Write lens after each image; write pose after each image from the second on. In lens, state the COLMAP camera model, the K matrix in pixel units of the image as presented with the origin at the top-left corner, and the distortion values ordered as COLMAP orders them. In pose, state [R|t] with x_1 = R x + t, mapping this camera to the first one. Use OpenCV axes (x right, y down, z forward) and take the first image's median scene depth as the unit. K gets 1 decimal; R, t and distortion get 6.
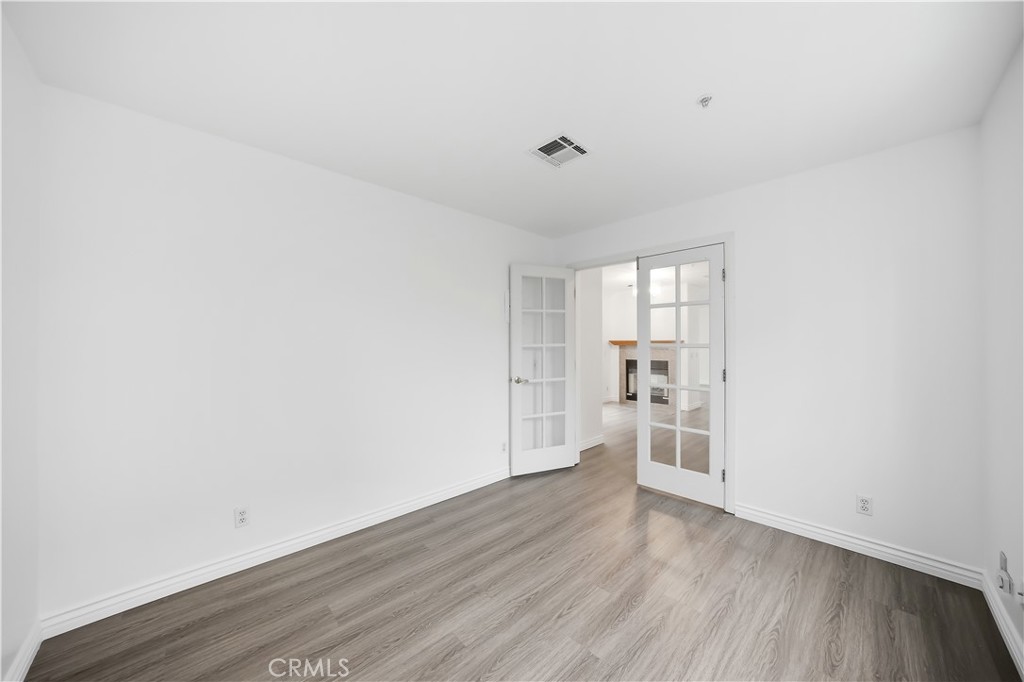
lens RADIAL K [[357.9, 0, 515.1], [0, 357.9, 343.7], [0, 0, 1]] dist [-0.000700, 0.000001]
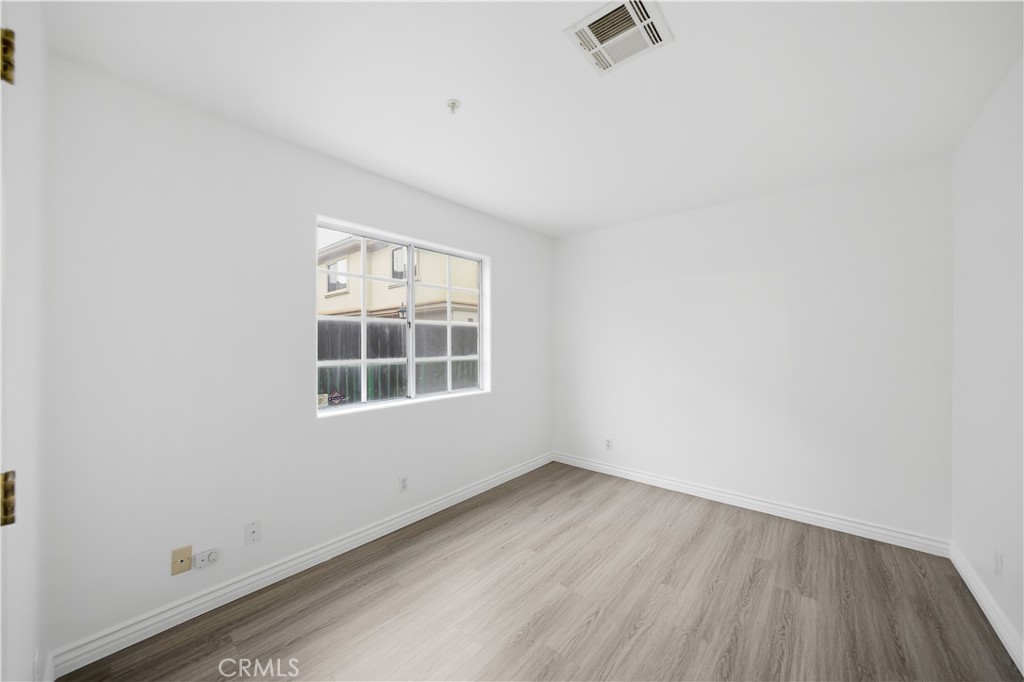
lens RADIAL K [[357.9, 0, 510.2], [0, 357.9, 340.8], [0, 0, 1]] dist [-0.000700, 0.000001]
pose [[-0.996658, -0.001502, -0.081670, 0.449063], [-0.000263, 0.999885, -0.015177, -0.005944], [0.081684, -0.015105, -0.996544, 1.976753]]
